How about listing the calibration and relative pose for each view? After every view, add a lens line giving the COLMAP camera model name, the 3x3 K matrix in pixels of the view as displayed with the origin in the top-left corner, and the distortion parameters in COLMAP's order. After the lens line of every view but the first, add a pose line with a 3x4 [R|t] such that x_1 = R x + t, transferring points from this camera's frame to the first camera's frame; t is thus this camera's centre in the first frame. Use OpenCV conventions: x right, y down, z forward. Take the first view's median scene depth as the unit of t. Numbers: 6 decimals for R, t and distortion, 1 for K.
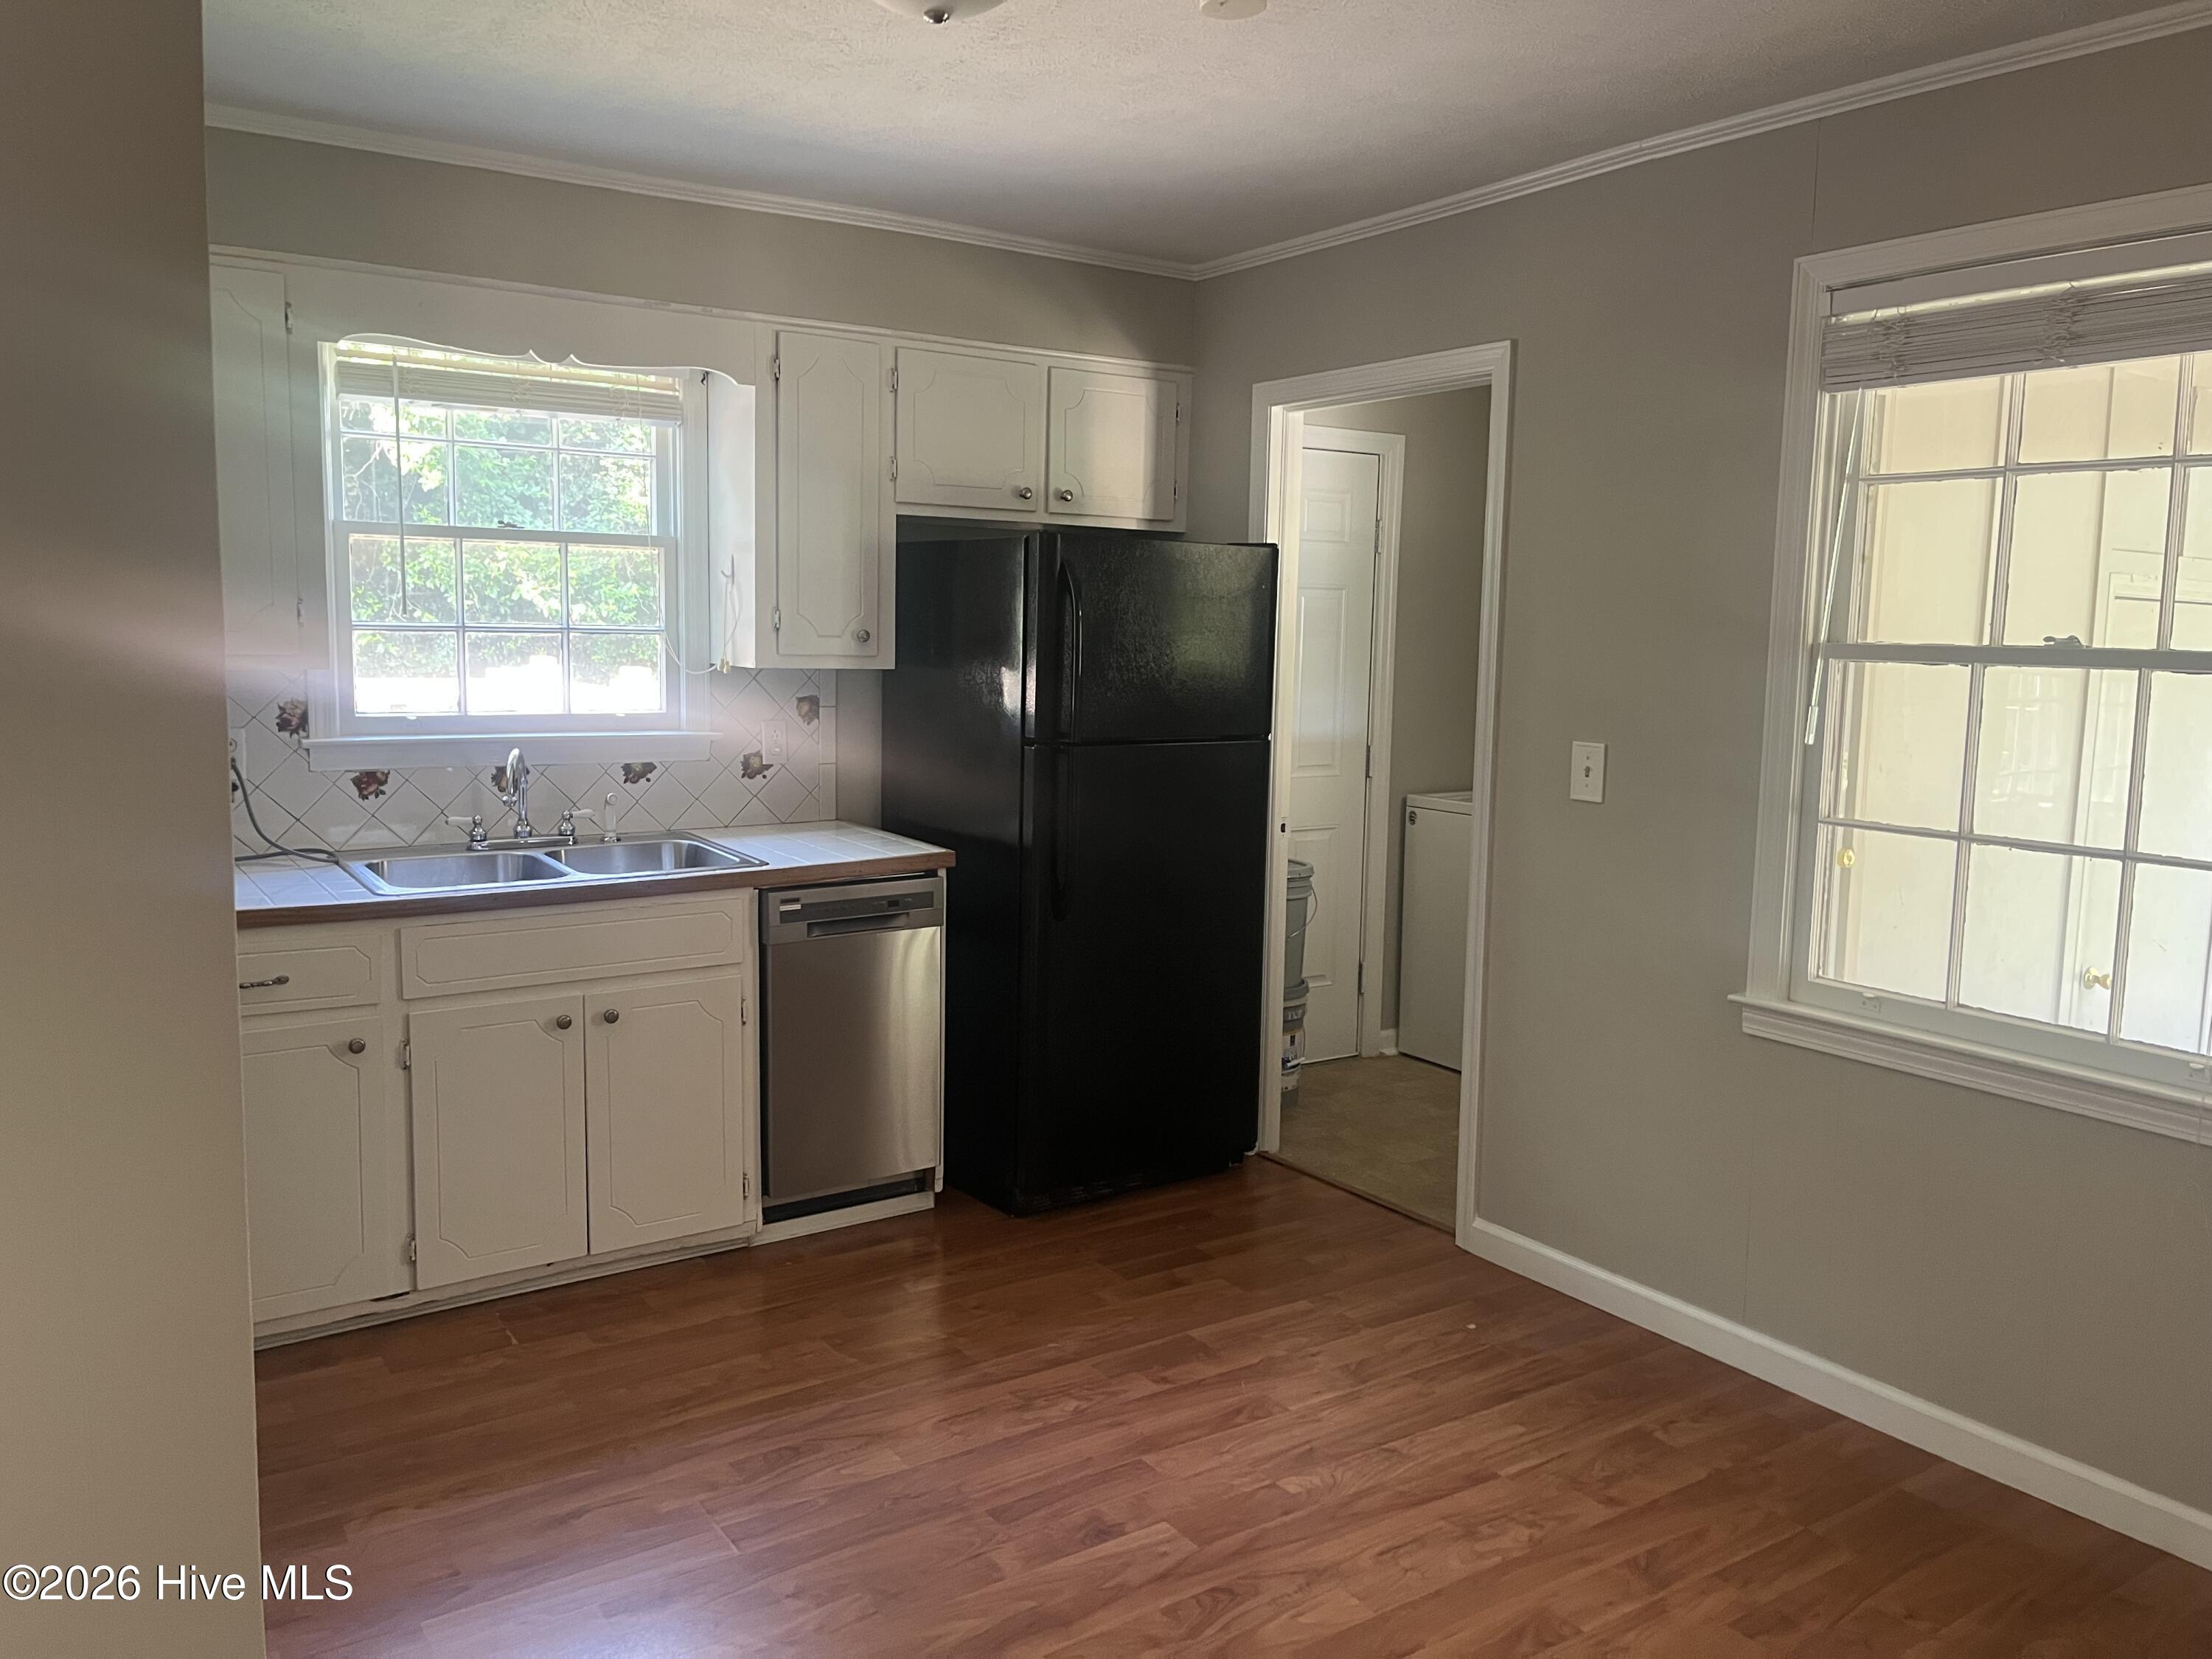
lens RADIAL K [[1690.0, 0, 1086.8], [0, 1690.0, 826.2], [0, 0, 1]] dist [0.068278, -0.066755]
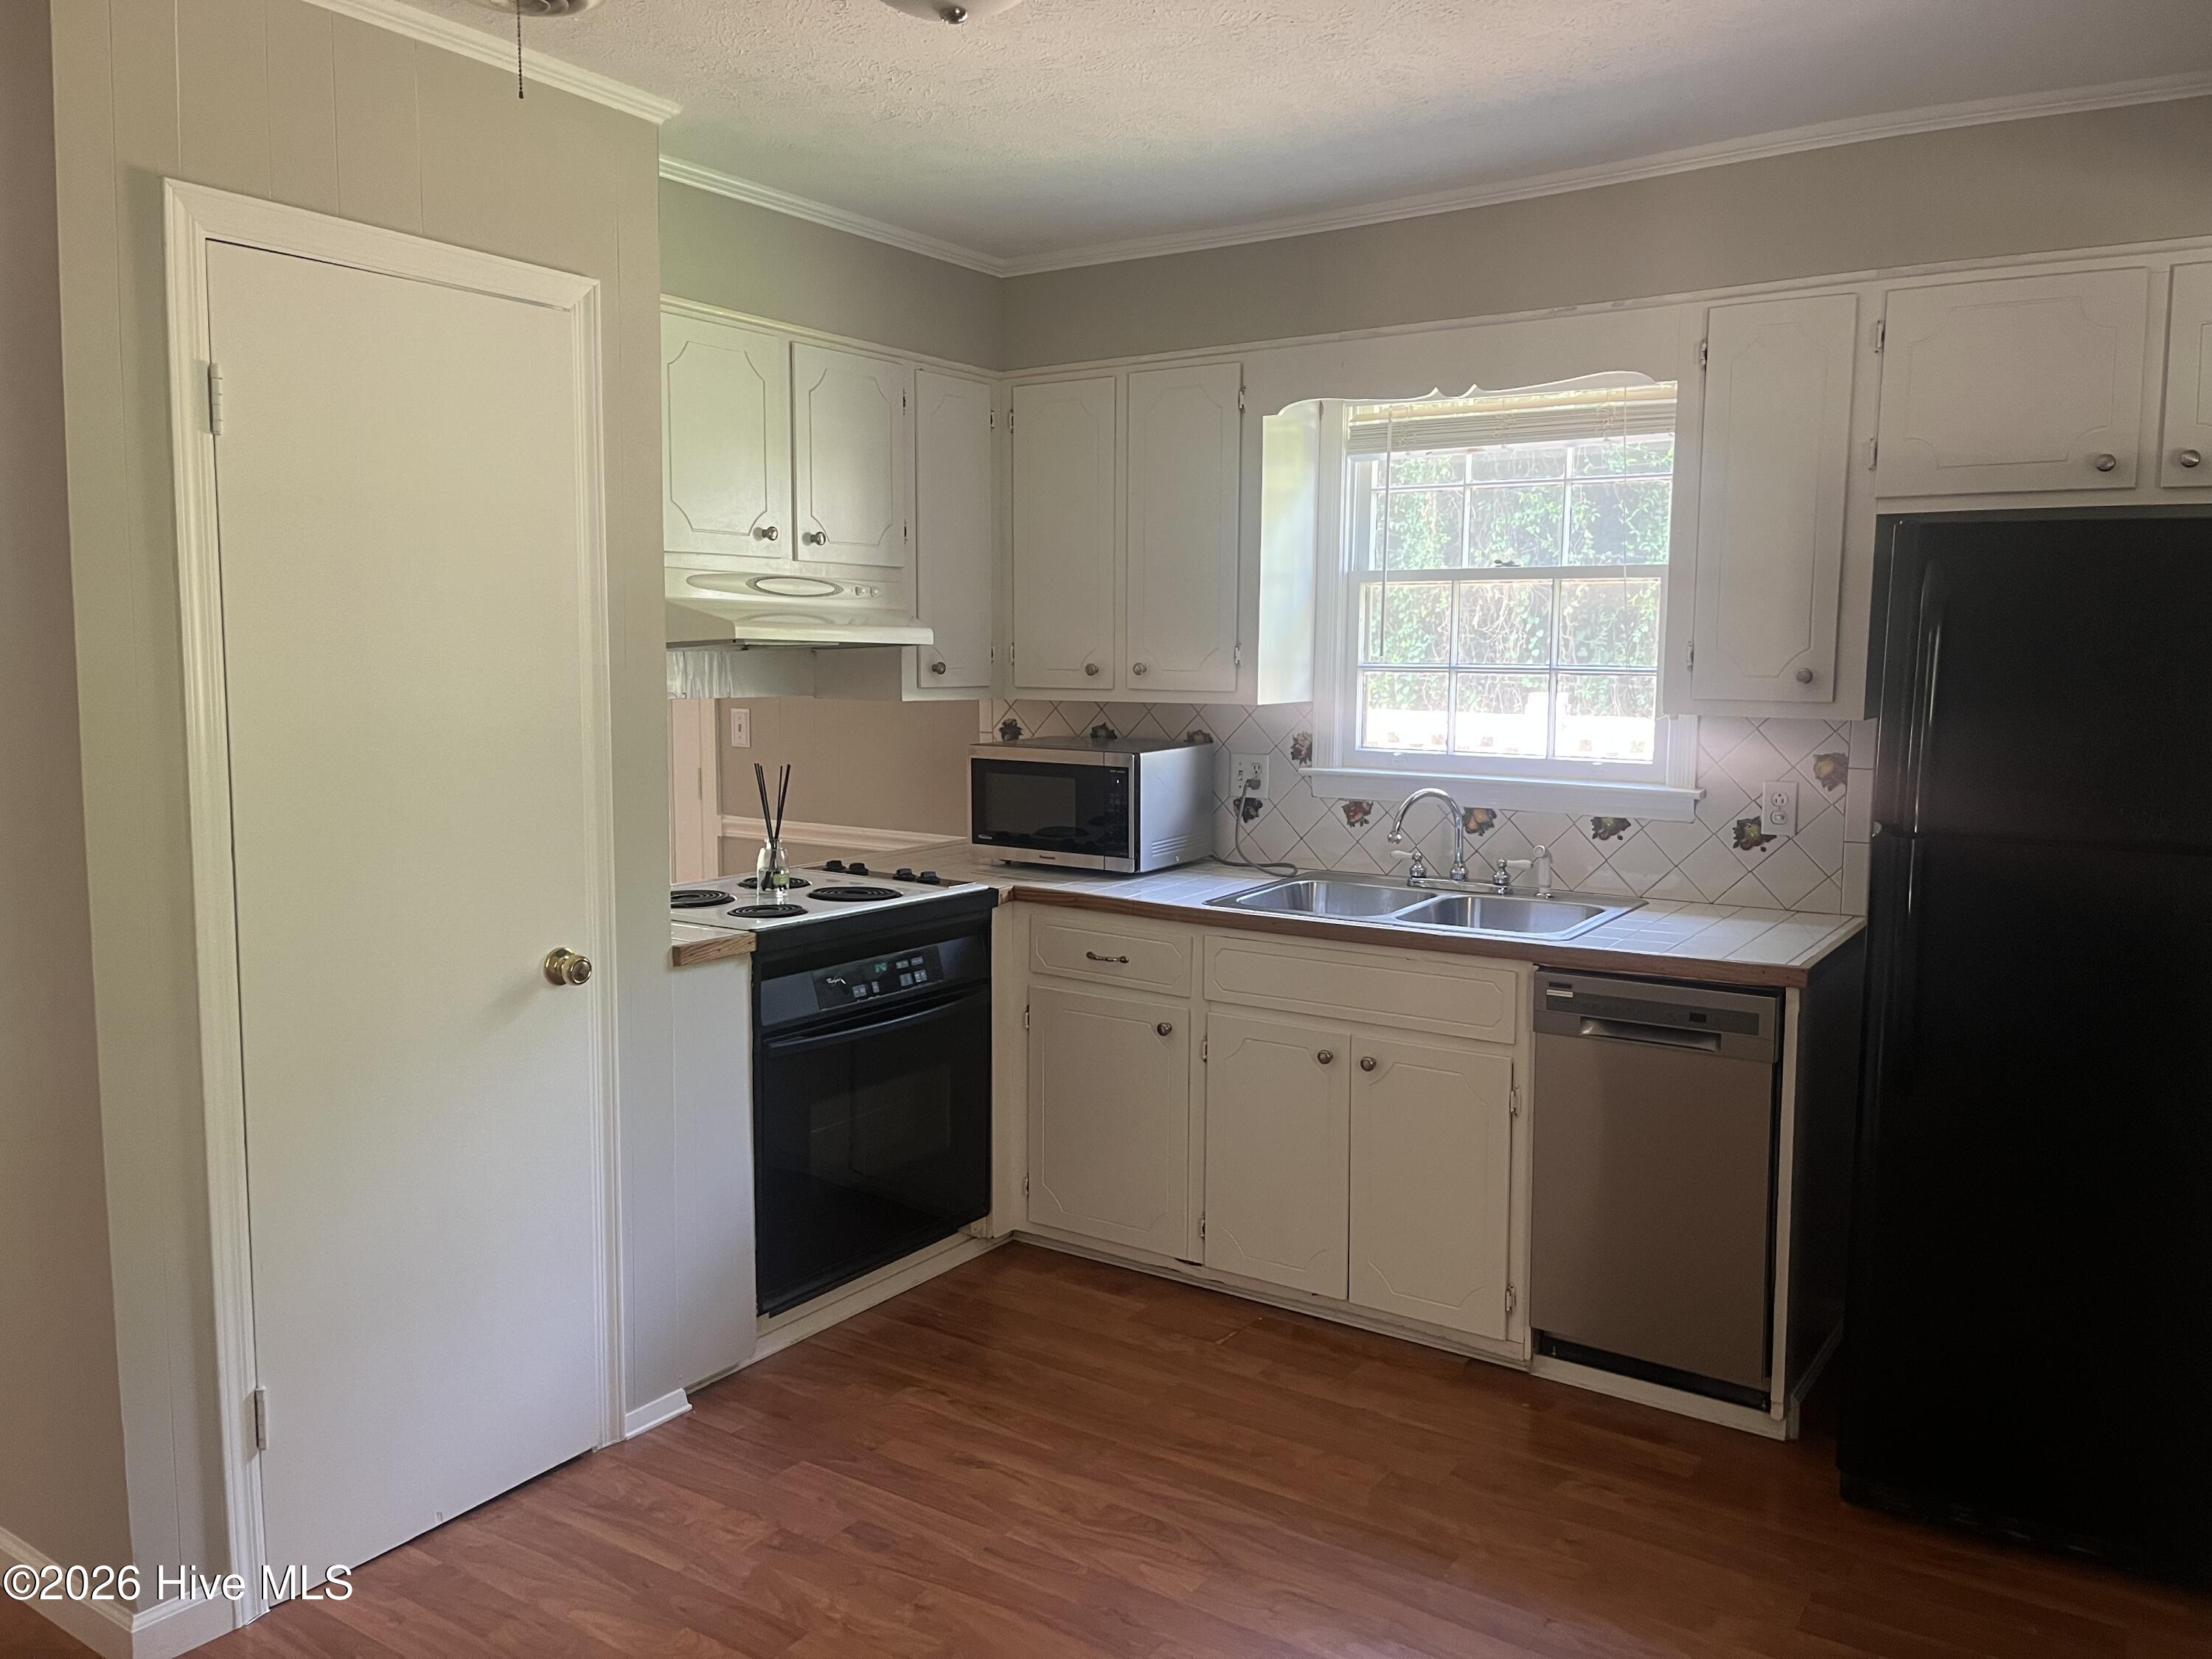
lens RADIAL K [[1690.0, 0, 1112.8], [0, 1690.0, 825.3], [0, 0, 1]] dist [0.068278, -0.066755]
pose [[0.370130, 0.084341, -0.925143, 0.519612], [-0.115741, 0.992297, 0.044158, -0.046731], [0.921742, 0.090733, 0.377041, 0.458761]]
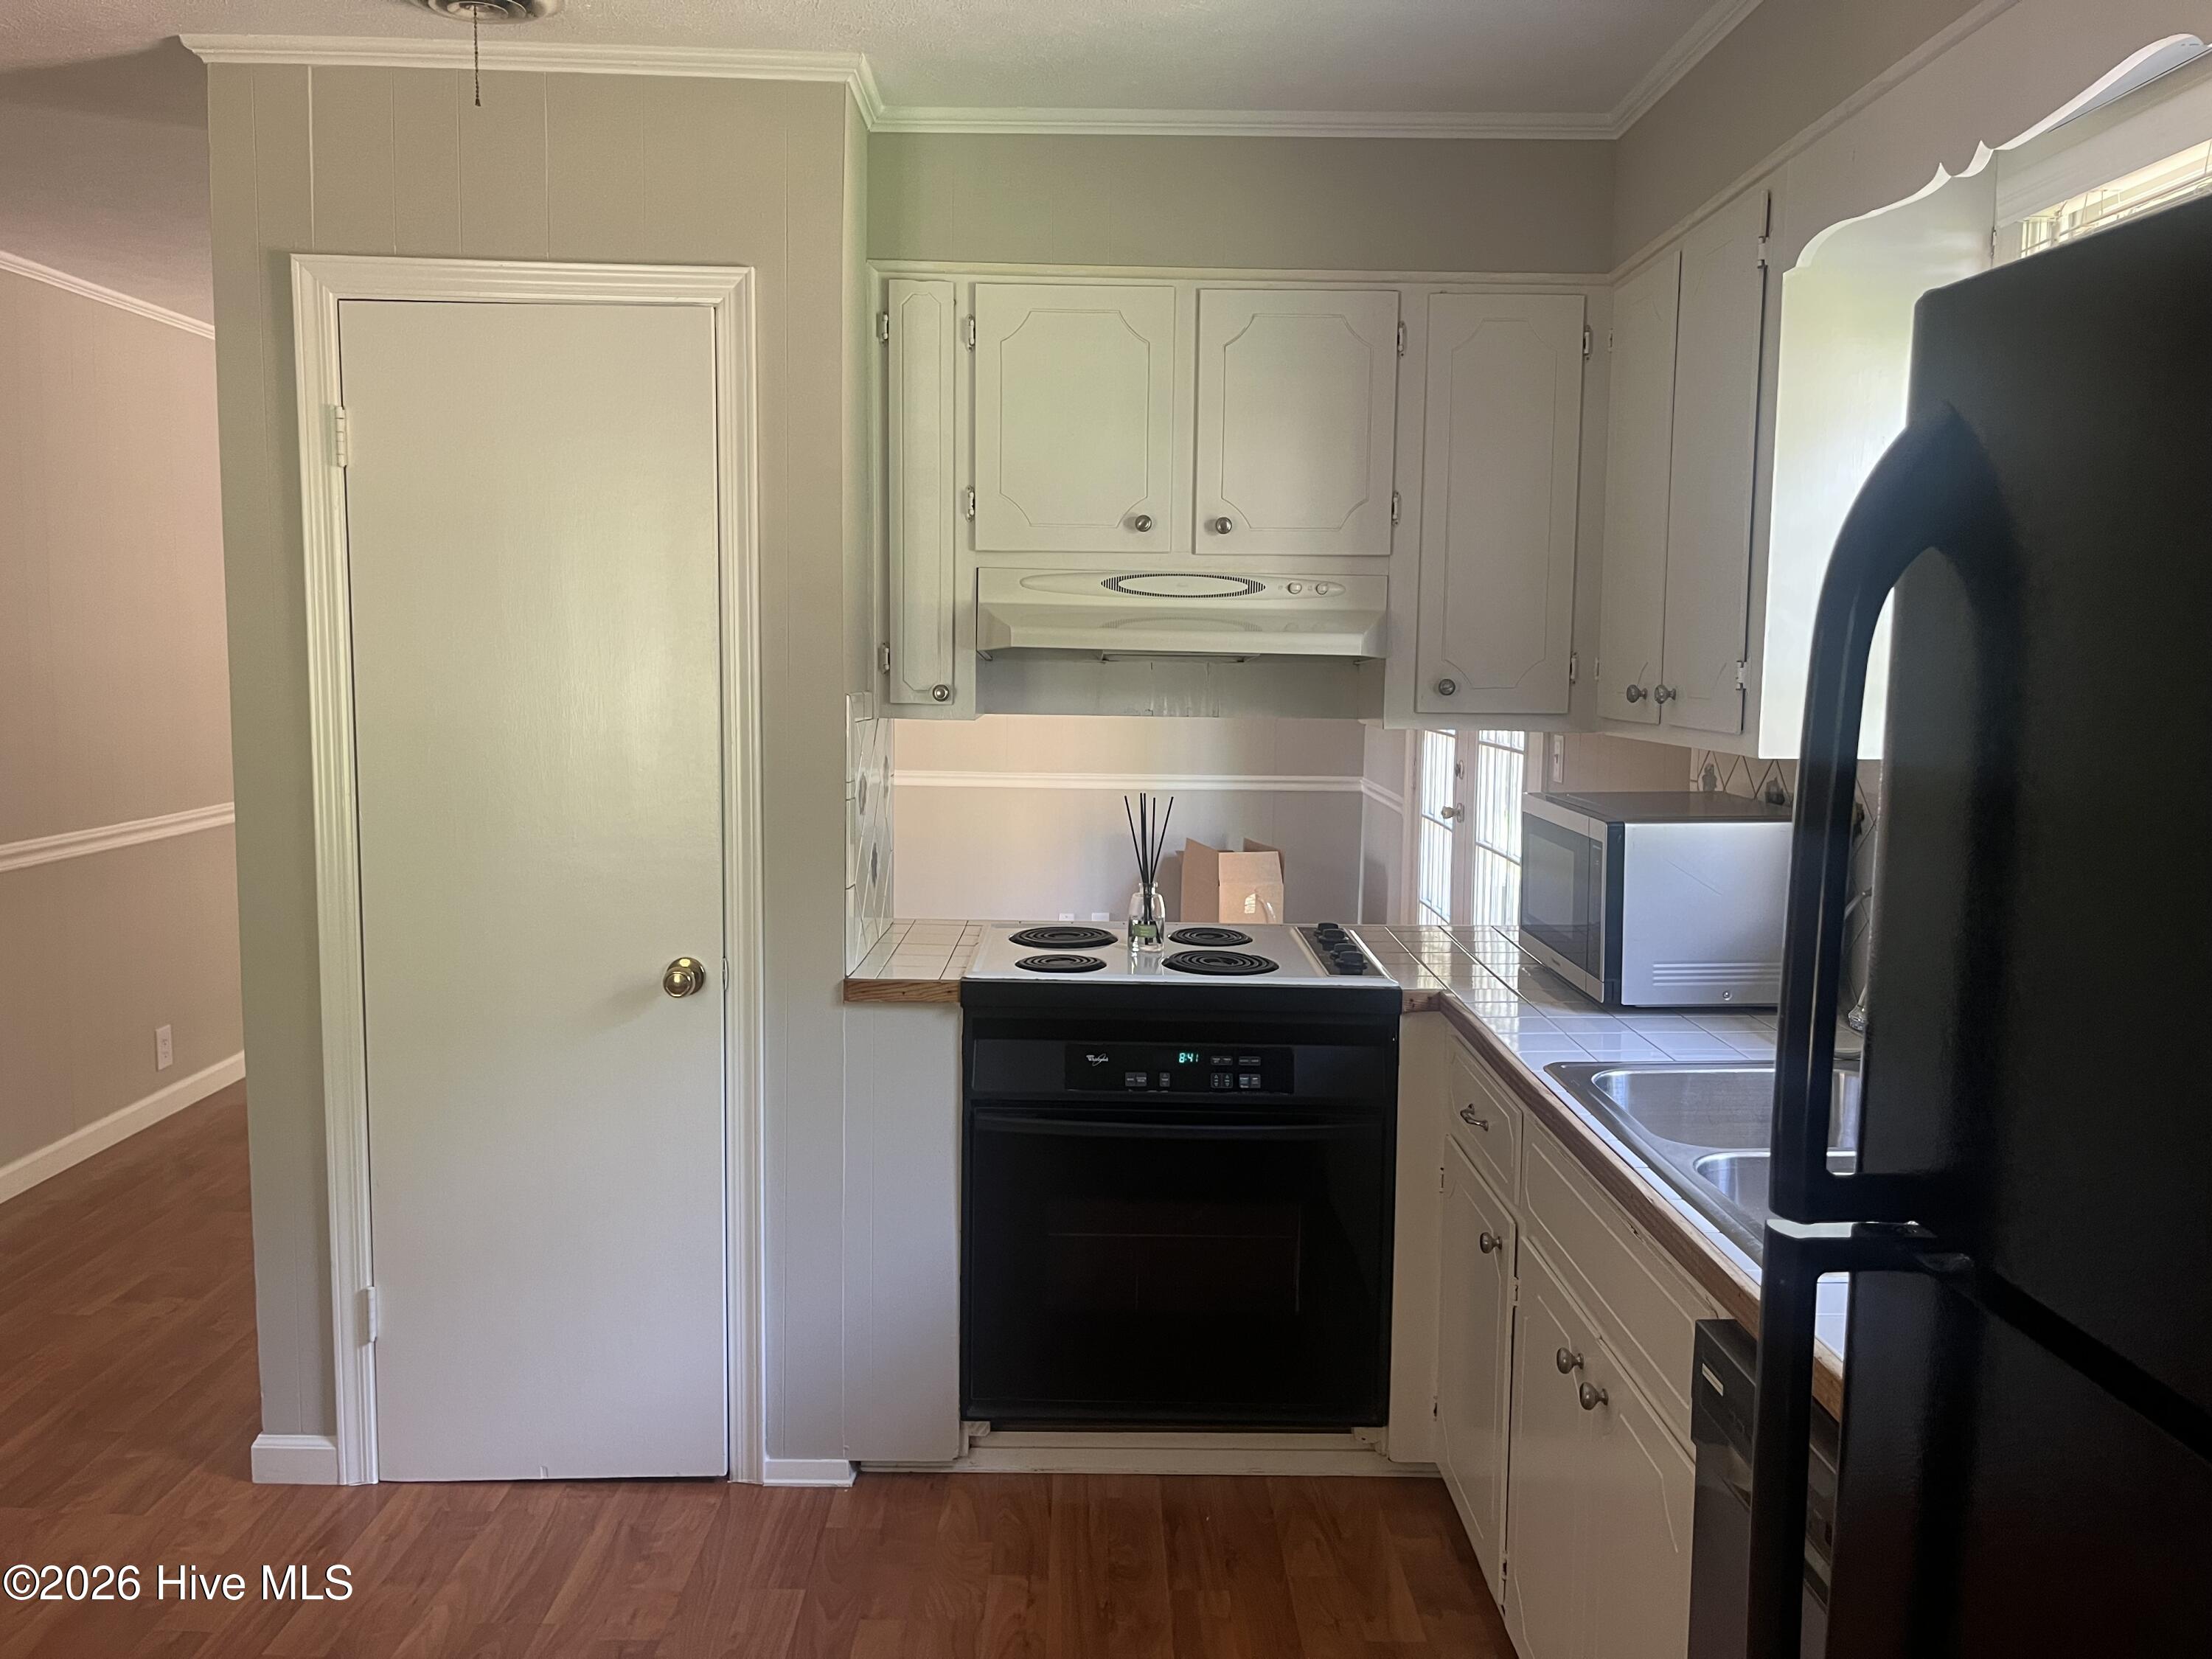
lens RADIAL K [[1690.0, 0, 1108.4], [0, 1690.0, 828.4], [0, 0, 1]] dist [0.068278, -0.066755]
pose [[-0.560498, 0.064043, -0.825676, 0.239432], [-0.124288, 0.979209, 0.160322, -0.128589], [0.818776, 0.192481, -0.540885, 1.065618]]
